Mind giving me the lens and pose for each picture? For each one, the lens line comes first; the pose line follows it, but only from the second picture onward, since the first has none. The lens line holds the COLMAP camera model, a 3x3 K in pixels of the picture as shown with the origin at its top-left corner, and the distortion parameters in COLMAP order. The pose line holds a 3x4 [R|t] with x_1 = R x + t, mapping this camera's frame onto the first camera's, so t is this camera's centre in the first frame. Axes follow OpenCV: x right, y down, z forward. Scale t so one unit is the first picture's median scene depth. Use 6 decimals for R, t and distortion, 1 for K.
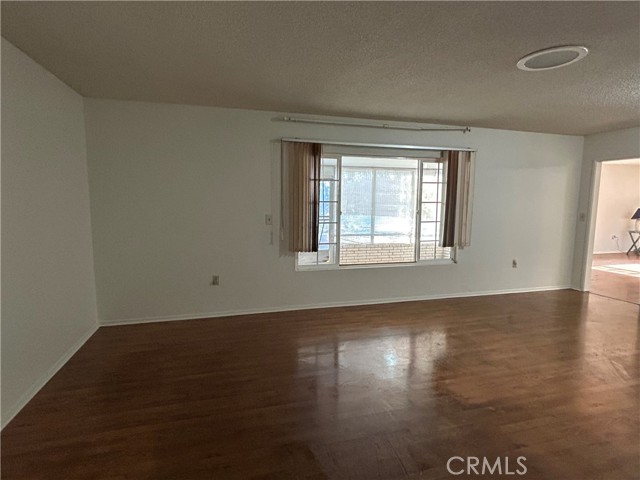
lens RADIAL K [[346.5, 0, 321.7], [0, 346.5, 238.0], [0, 0, 1]] dist [-0.001734, 0.008297]
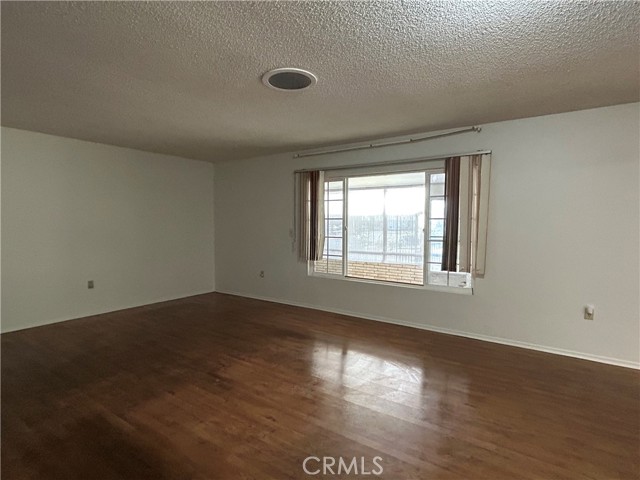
lens RADIAL K [[346.5, 0, 322.2], [0, 346.5, 242.5], [0, 0, 1]] dist [-0.001734, 0.008297]
pose [[0.623873, 0.040000, -0.780502, 0.888775], [-0.081730, 0.996553, -0.014256, -0.008154], [0.777241, 0.072684, 0.624991, 0.253792]]
